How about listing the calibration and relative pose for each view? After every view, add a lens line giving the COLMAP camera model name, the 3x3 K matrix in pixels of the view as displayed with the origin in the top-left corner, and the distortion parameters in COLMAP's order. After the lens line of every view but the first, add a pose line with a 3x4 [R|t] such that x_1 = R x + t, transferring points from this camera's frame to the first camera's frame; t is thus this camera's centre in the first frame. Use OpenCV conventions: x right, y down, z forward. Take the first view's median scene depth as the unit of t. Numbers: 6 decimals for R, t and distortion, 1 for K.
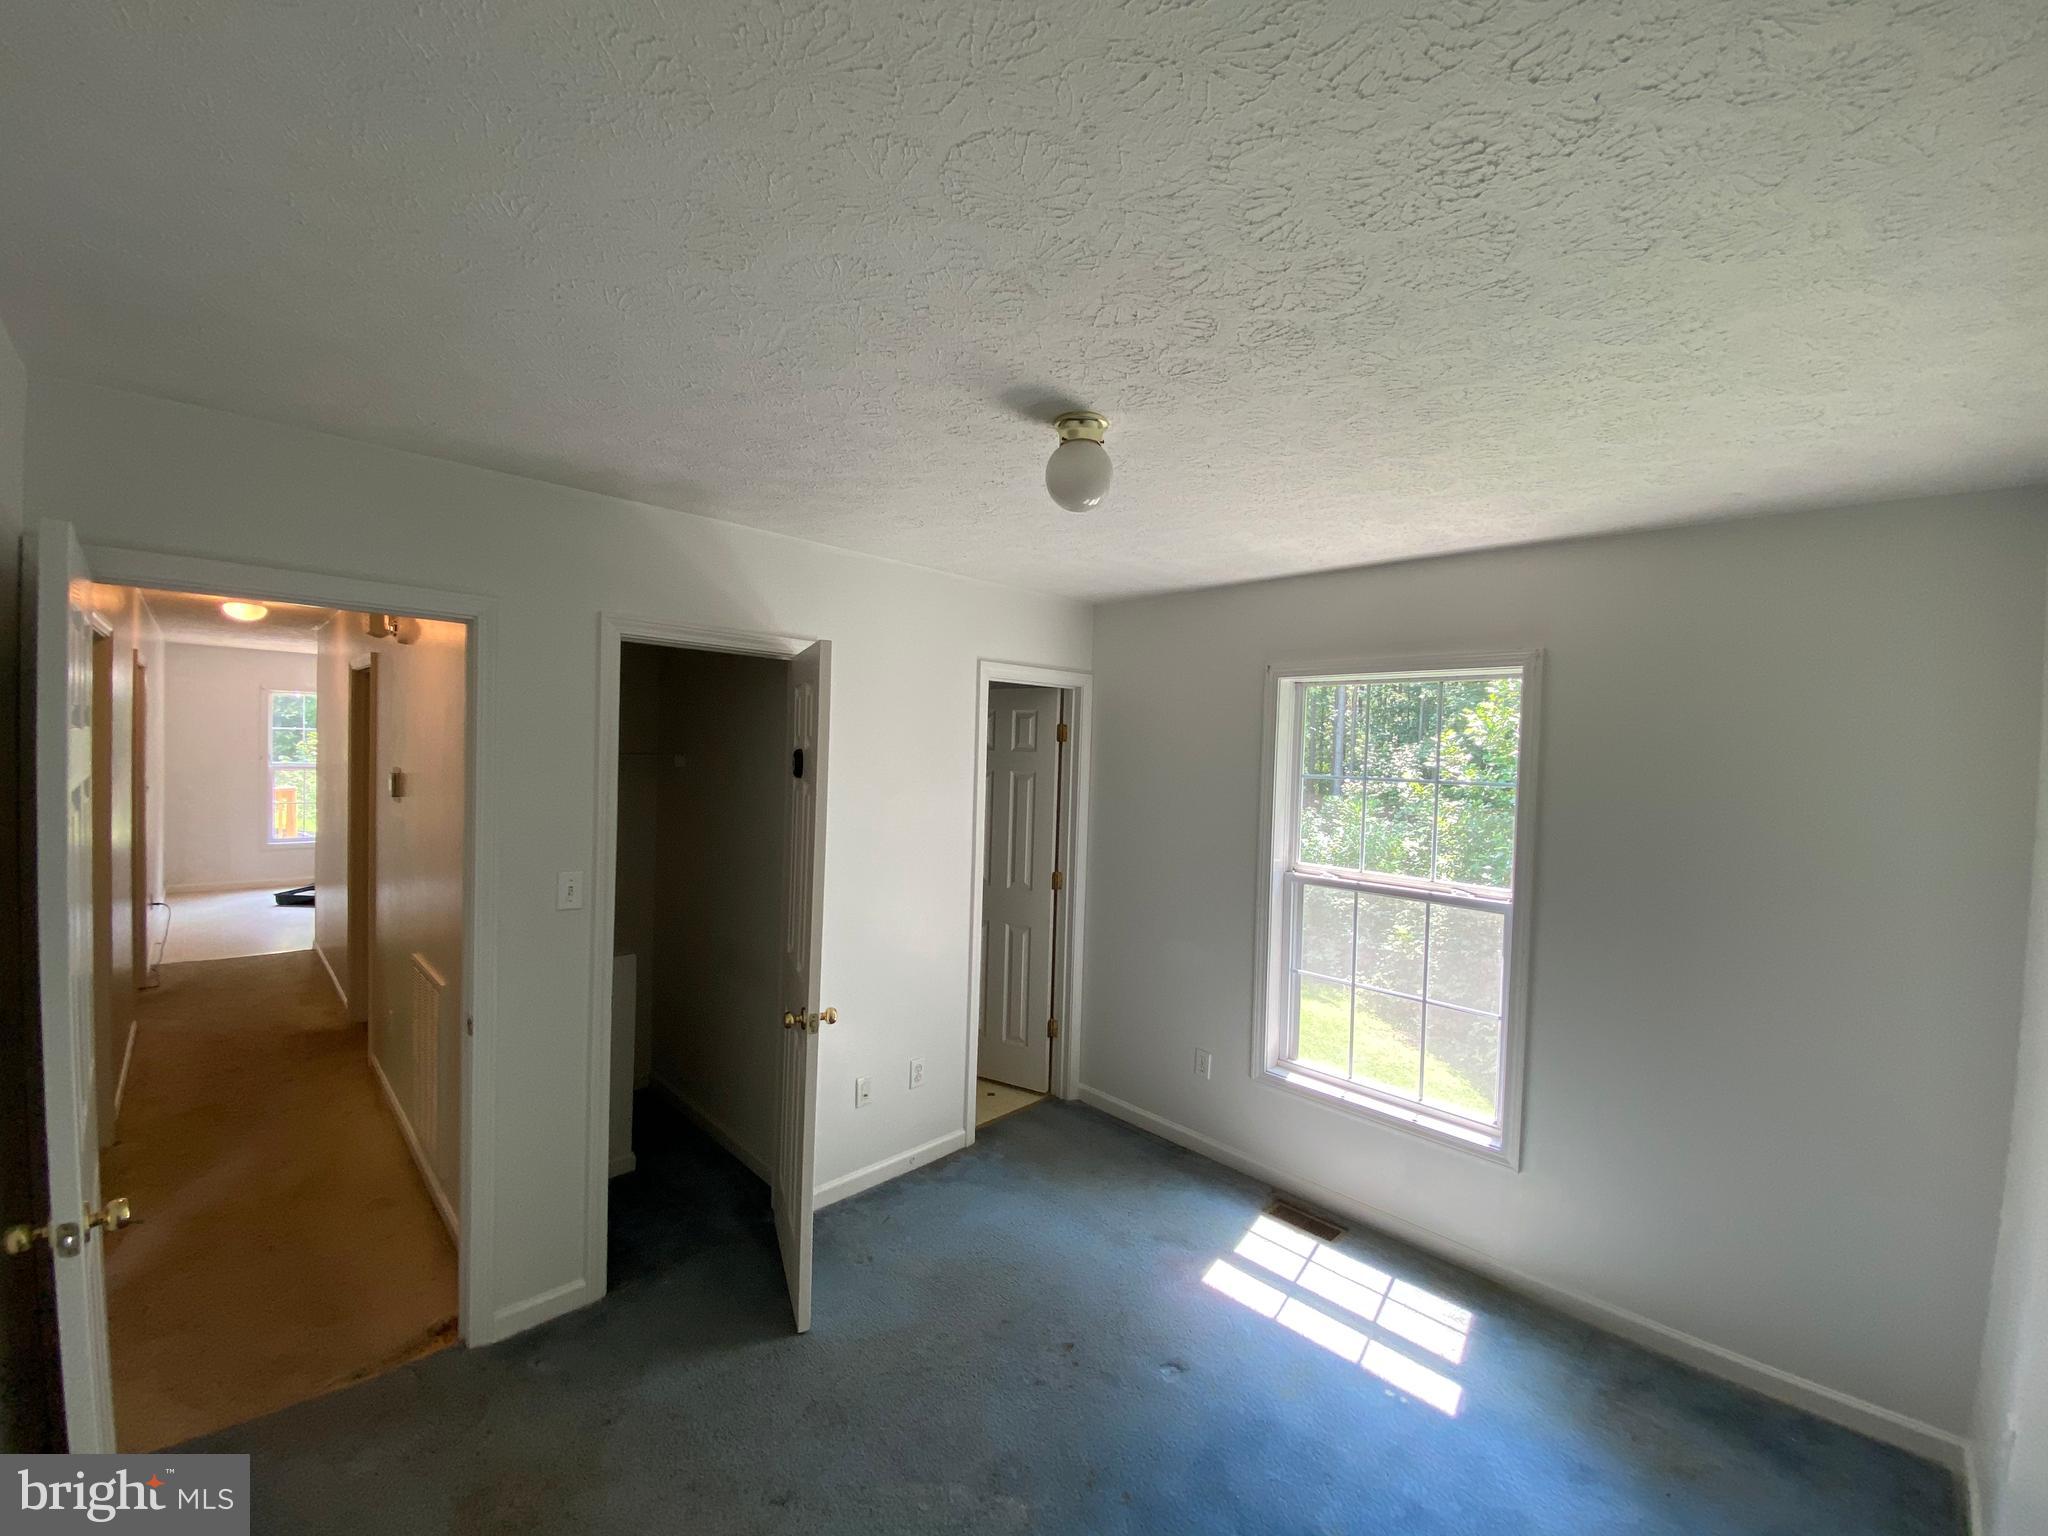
lens RADIAL K [[839.2, 0, 1040.4], [0, 839.2, 756.8], [0, 0, 1]] dist [-0.010559, -0.007014]
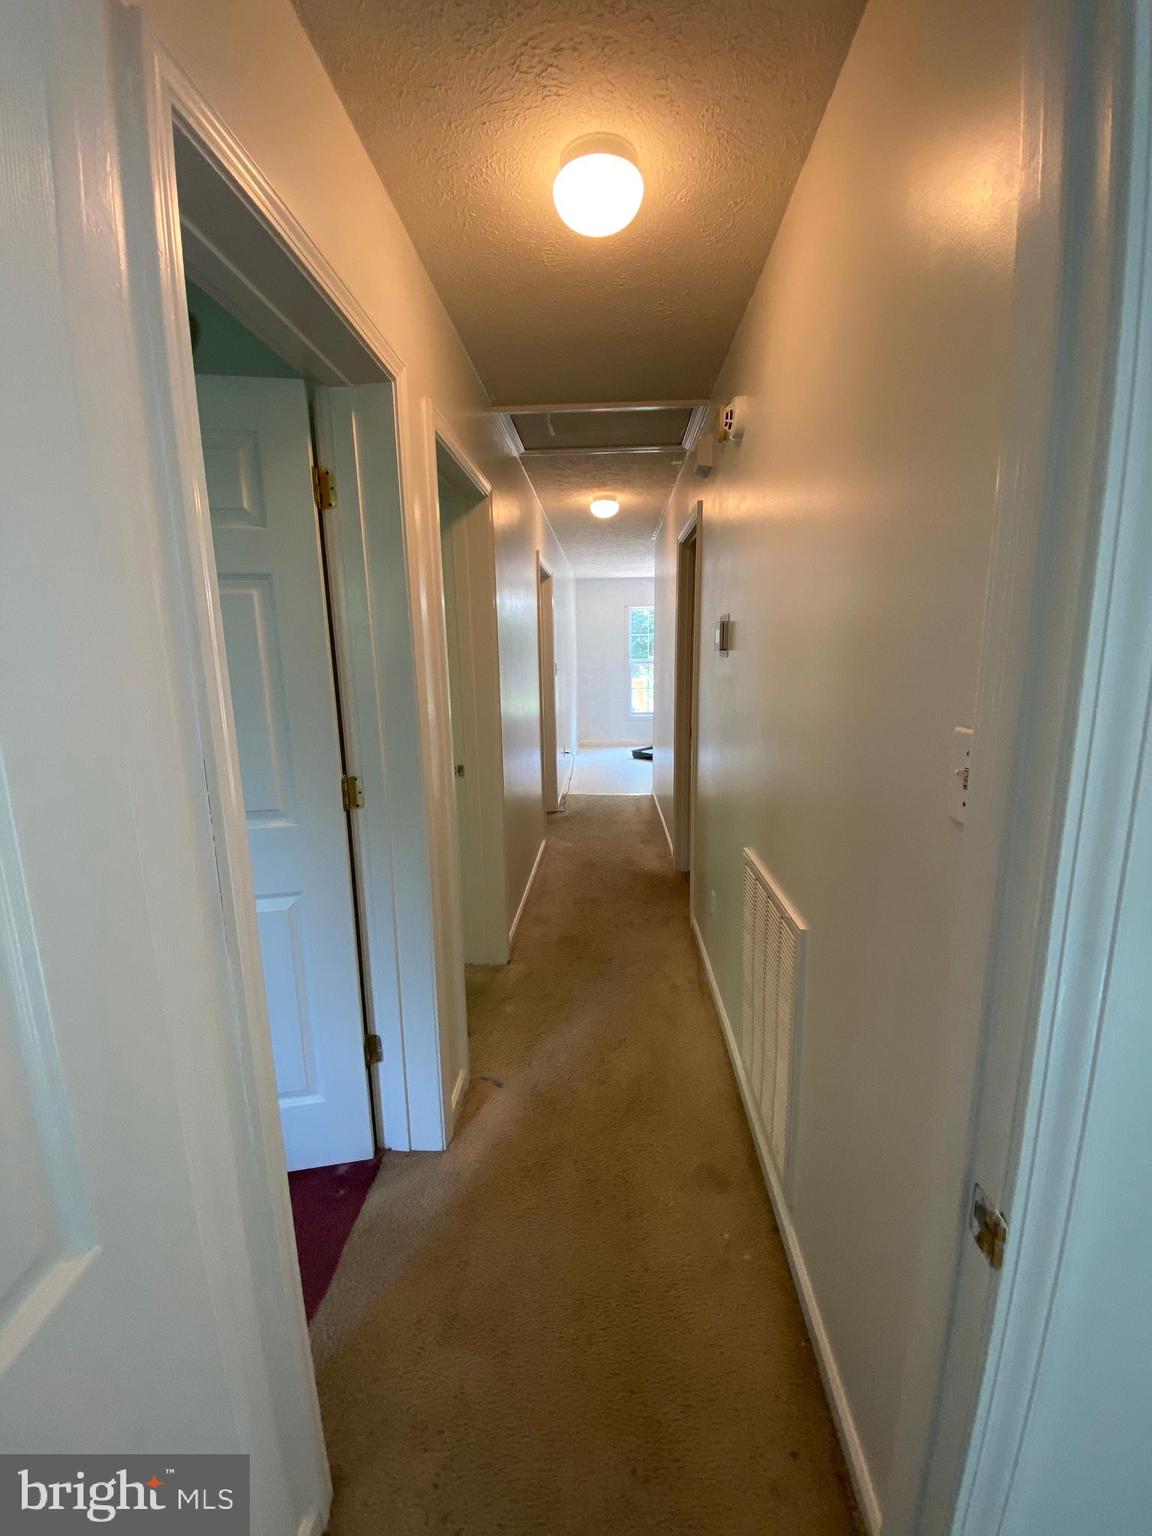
lens RADIAL K [[629.4, 0, 582.5], [0, 629.4, 766.4], [0, 0, 1]] dist [-0.010559, -0.007014]
pose [[0.671634, 0.095413, -0.734713, -0.328280], [0.022017, 0.988664, 0.148519, 0.054933], [0.740556, -0.115927, 0.661920, 0.386091]]
